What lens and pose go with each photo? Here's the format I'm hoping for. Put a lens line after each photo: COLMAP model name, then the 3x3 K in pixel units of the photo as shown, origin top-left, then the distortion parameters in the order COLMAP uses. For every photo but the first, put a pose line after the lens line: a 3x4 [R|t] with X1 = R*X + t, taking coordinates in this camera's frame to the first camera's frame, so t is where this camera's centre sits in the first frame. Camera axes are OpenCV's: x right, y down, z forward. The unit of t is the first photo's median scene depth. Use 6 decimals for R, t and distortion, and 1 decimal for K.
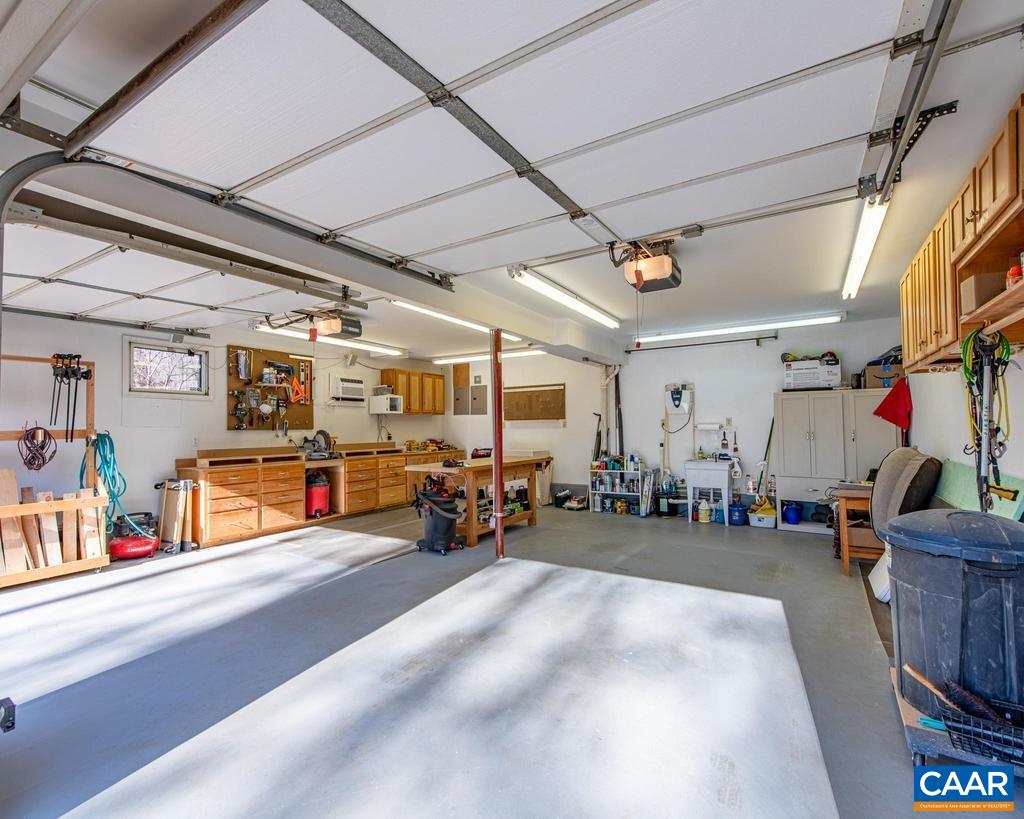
lens RADIAL K [[477.9, 0, 508.1], [0, 477.9, 414.3], [0, 0, 1]] dist [0.005346, 0.000175]
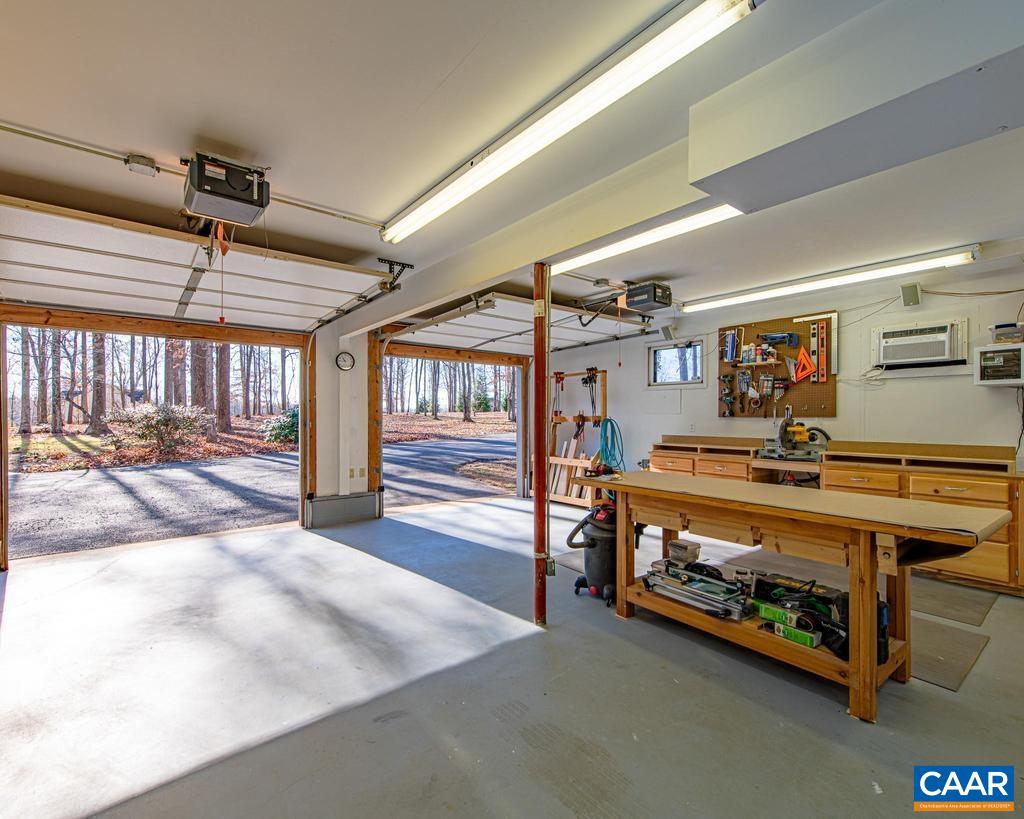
lens RADIAL K [[477.9, 0, 505.1], [0, 477.9, 416.1], [0, 0, 1]] dist [0.005346, 0.000175]
pose [[-0.345909, 0.010679, -0.938207, 0.431737], [0.031440, 0.999506, -0.000216, 0.016237], [0.937741, -0.029572, -0.346073, 0.854018]]
